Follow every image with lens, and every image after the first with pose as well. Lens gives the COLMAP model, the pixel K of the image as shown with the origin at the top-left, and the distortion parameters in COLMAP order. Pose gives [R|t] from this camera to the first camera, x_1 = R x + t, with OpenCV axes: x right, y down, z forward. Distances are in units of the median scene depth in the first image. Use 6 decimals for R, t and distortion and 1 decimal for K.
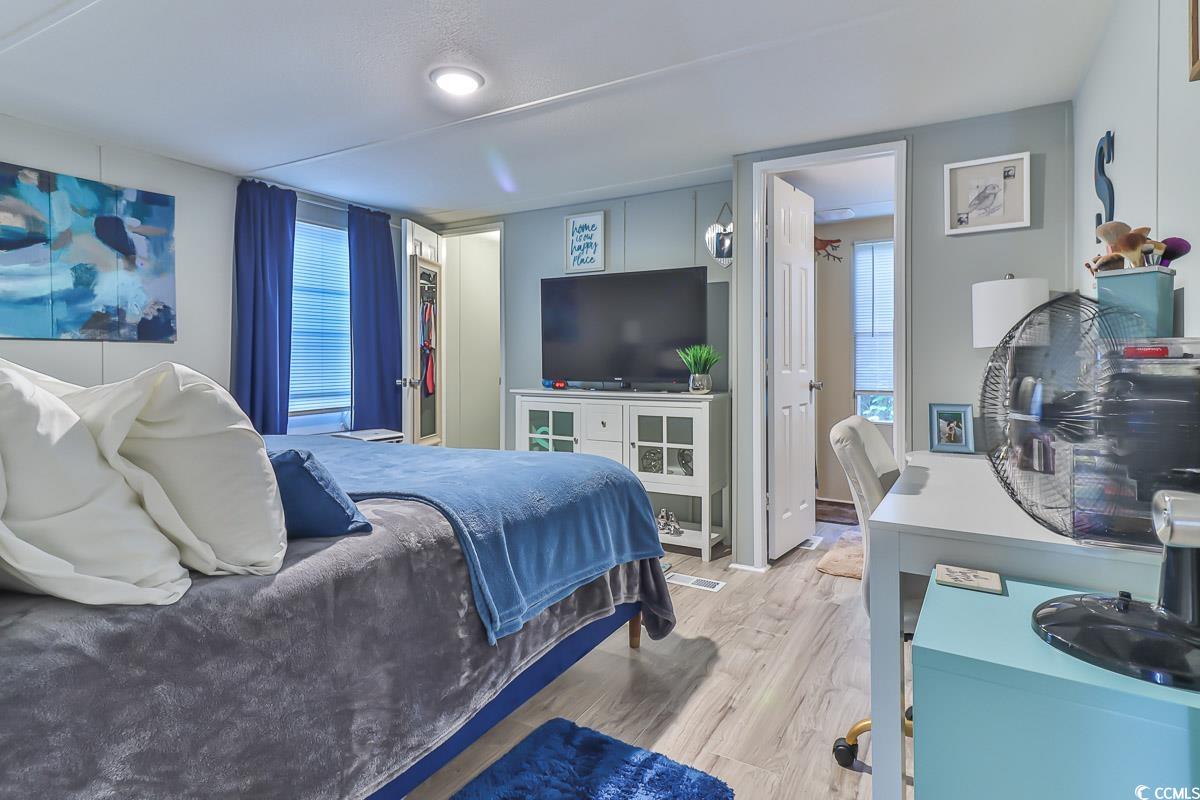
lens RADIAL K [[630.2, 0, 611.4], [0, 630.2, 362.1], [0, 0, 1]] dist [0.004244, 0.000518]
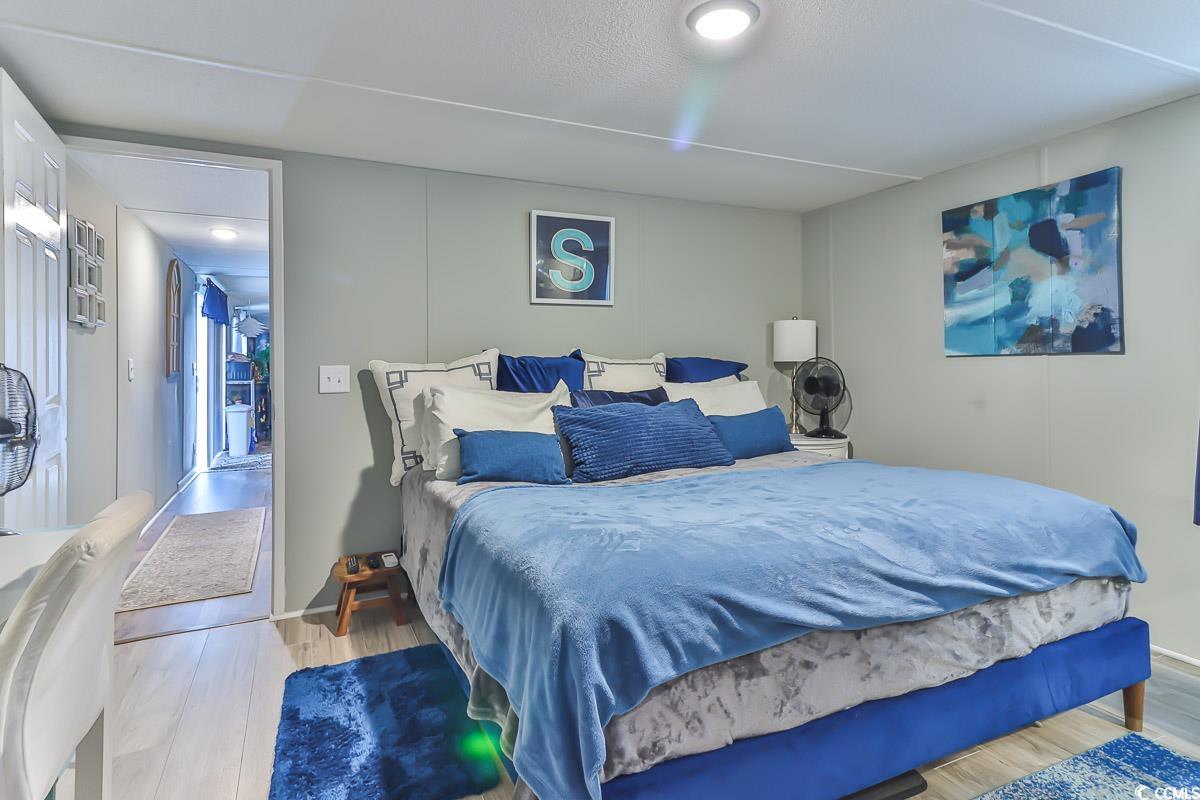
lens RADIAL K [[630.2, 0, 609.9], [0, 630.2, 363.9], [0, 0, 1]] dist [0.004244, 0.000518]
pose [[-0.587526, -0.001870, -0.809203, 0.337391], [0.000172, 0.999997, -0.002436, -0.018098], [0.809205, -0.001570, -0.587524, 1.041554]]
